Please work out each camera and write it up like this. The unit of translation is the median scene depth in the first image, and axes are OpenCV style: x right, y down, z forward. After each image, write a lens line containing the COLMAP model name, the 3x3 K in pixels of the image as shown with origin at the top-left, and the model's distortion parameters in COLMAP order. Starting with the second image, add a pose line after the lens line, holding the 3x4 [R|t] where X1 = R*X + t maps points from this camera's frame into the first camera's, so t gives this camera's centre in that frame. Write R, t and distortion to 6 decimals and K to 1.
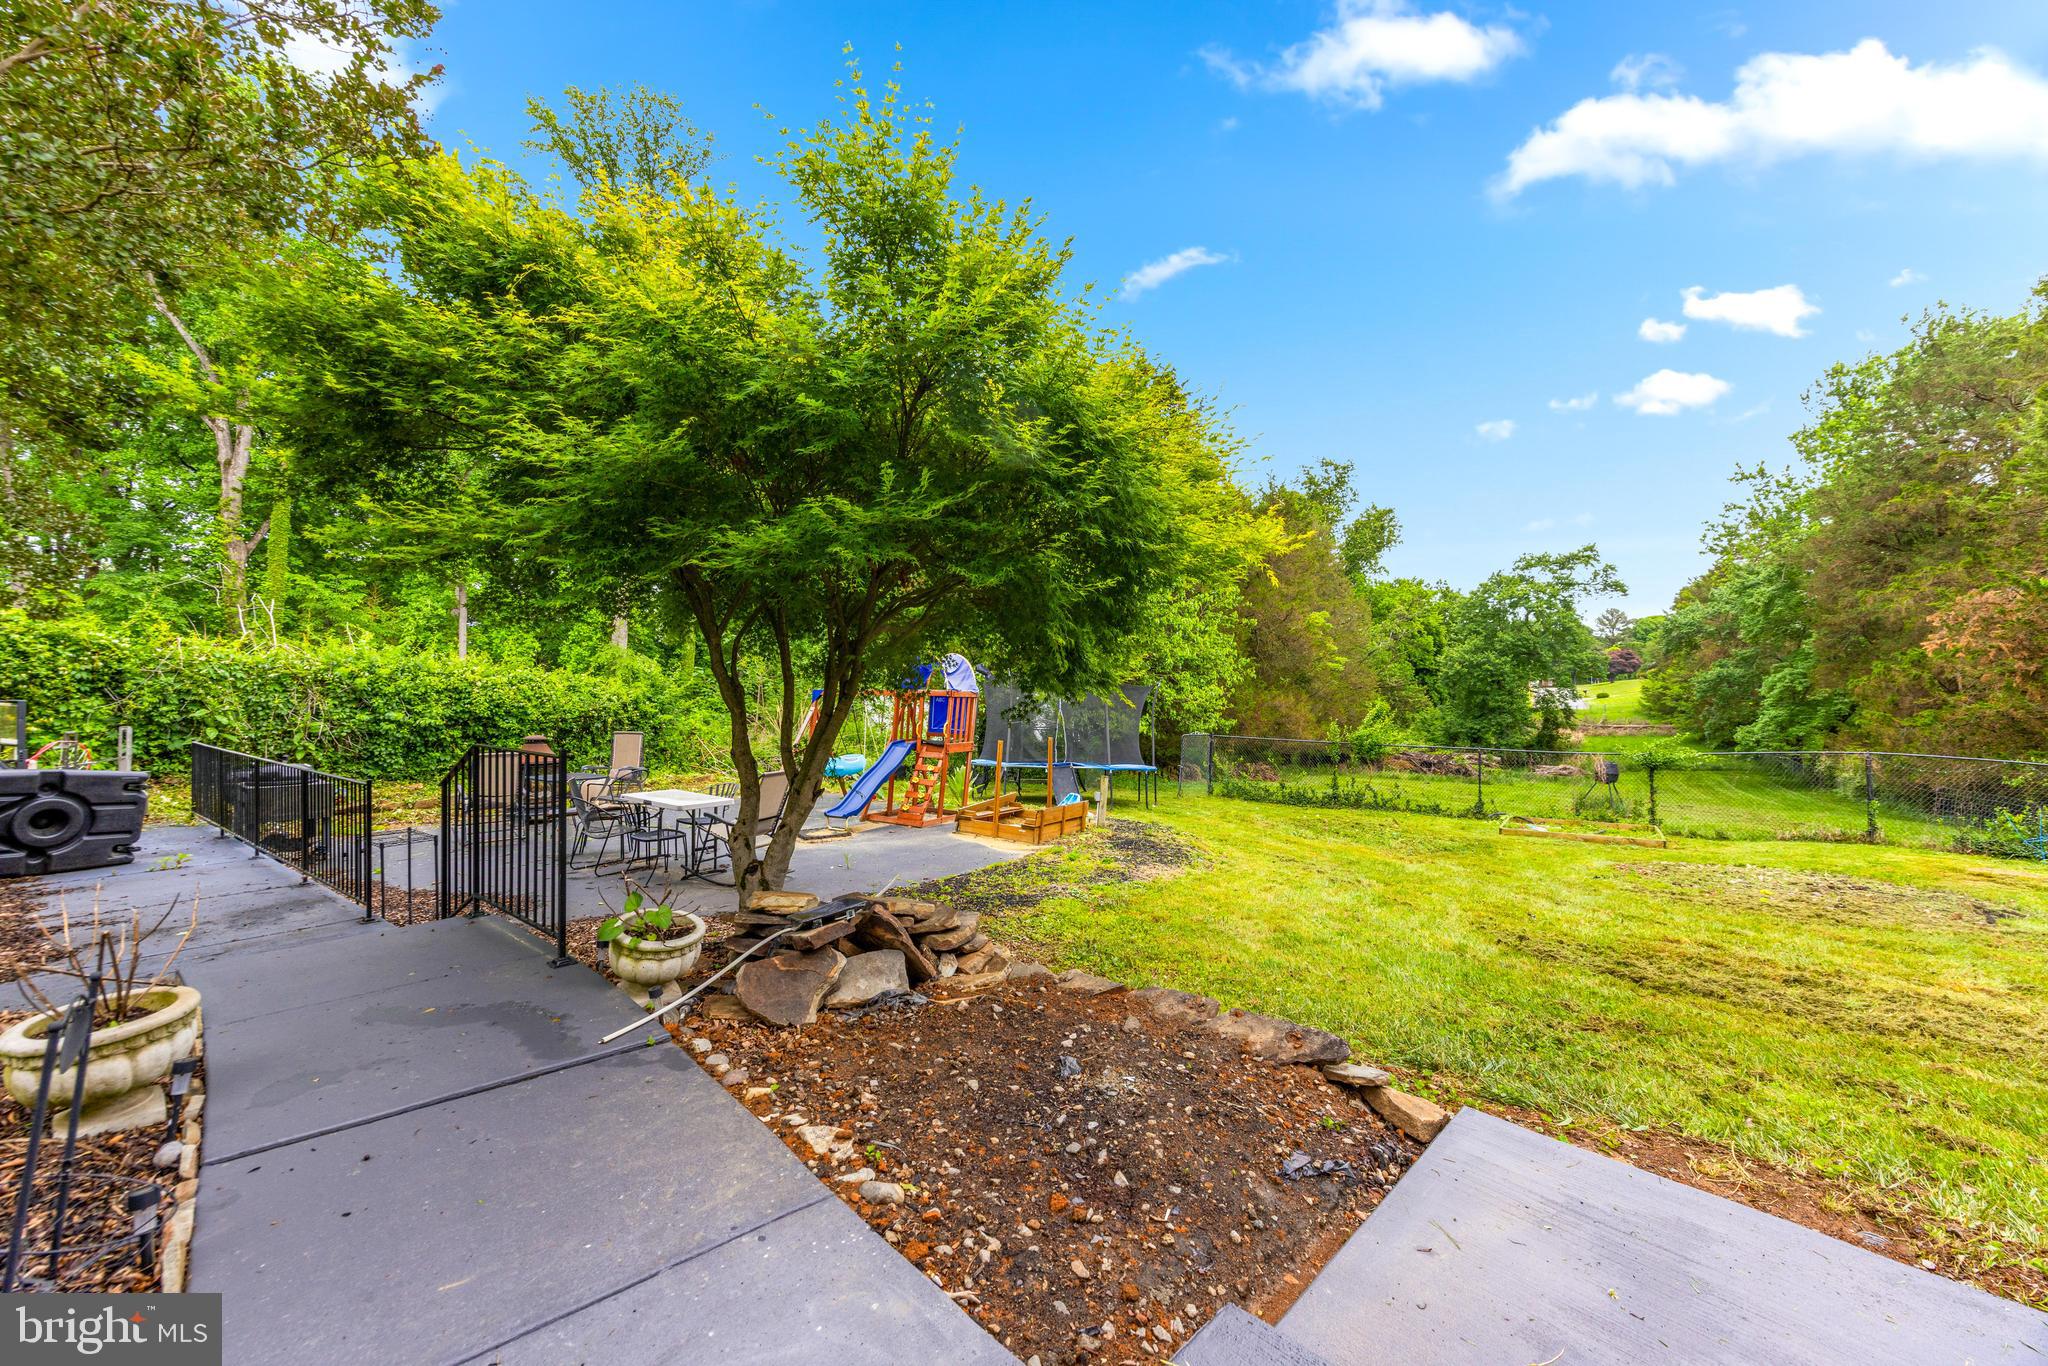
lens RADIAL K [[803.7, 0, 1008.2], [0, 803.7, 705.1], [0, 0, 1]] dist [0.000184, -0.000705]
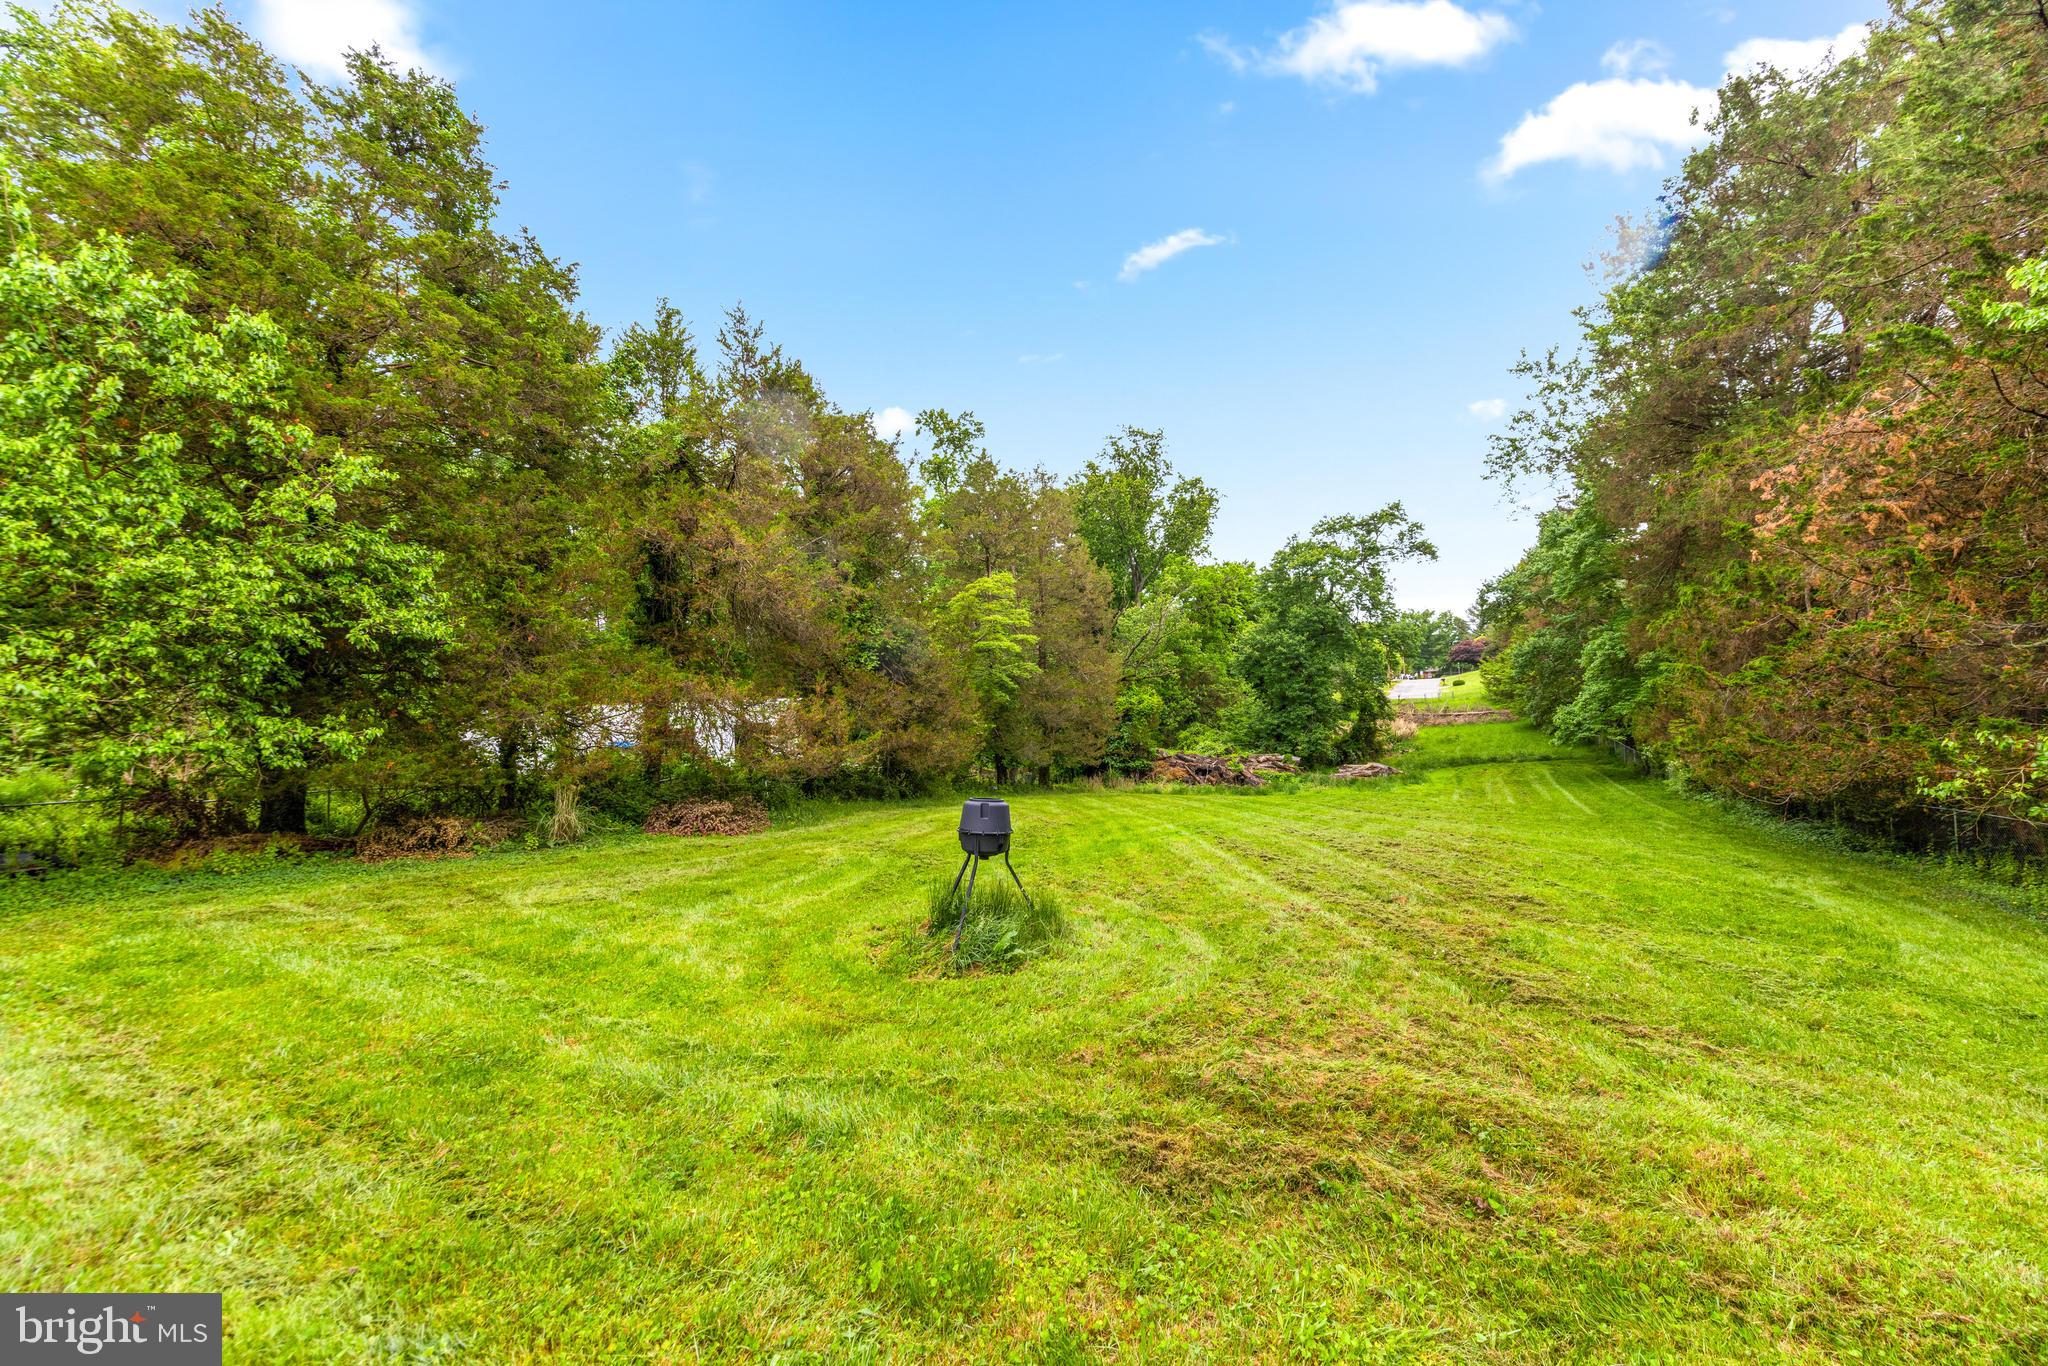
lens RADIAL K [[793.7, 0, 1021.5], [0, 793.7, 698.2], [0, 0, 1]] dist [-0.002642, 0.000214]
pose [[0.994206, -0.044308, 0.097936, 0.301373], [0.047045, 0.998559, -0.025814, 0.013720], [-0.096651, 0.030272, 0.994858, 0.263201]]
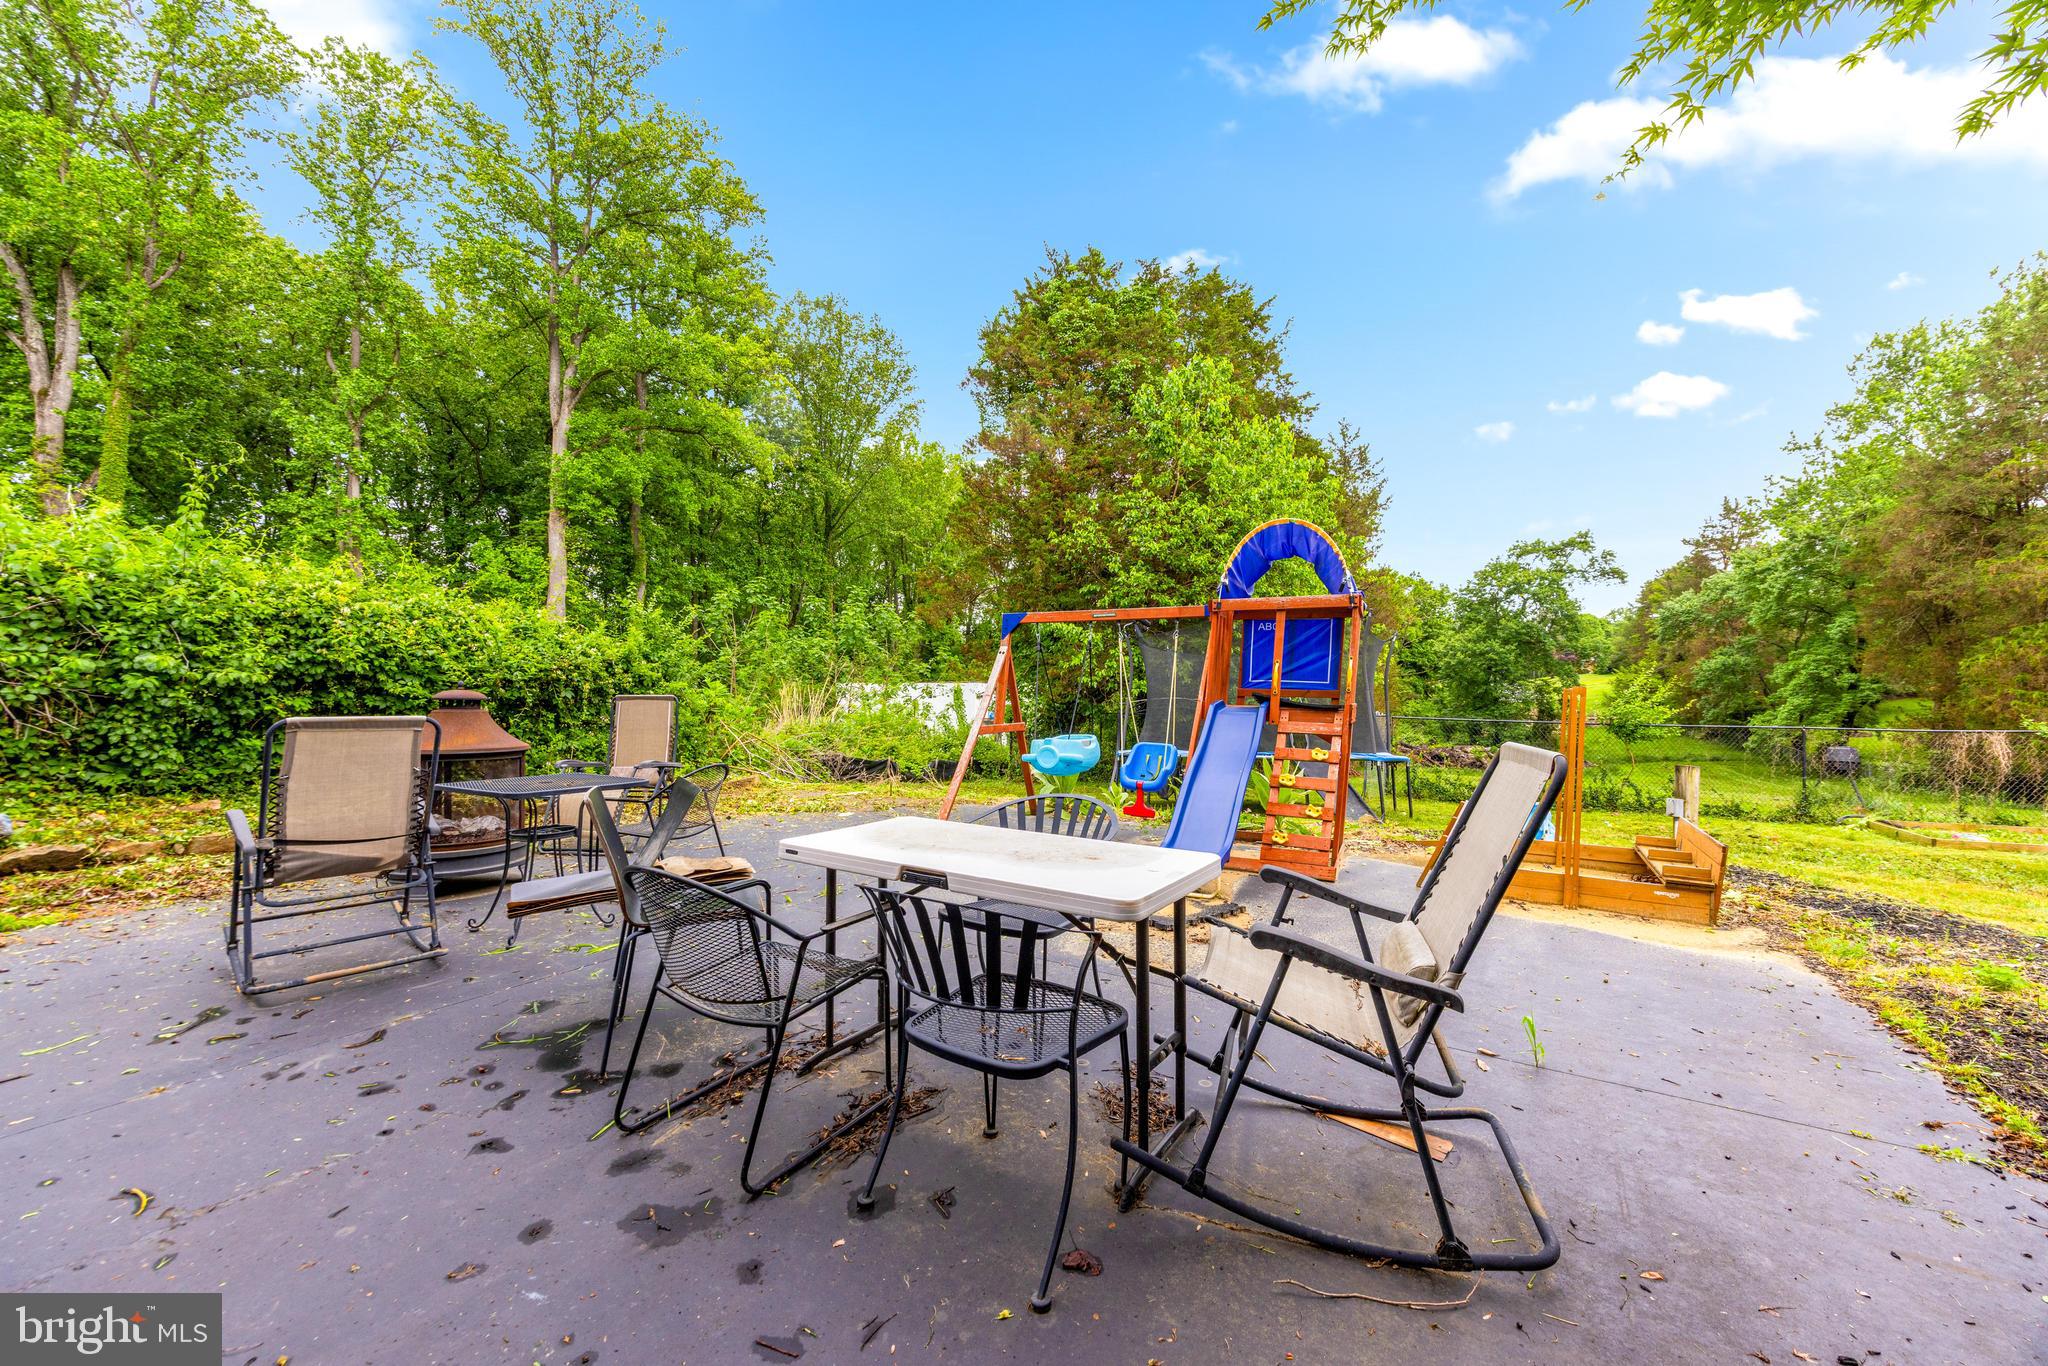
lens RADIAL K [[803.7, 0, 1008.5], [0, 803.7, 702.2], [0, 0, 1]] dist [0.000184, -0.000705]
pose [[0.997104, -0.005538, 0.075849, -0.062057], [0.005832, 0.999976, -0.003649, 0.009250], [-0.075827, 0.004081, 0.997113, 0.103608]]
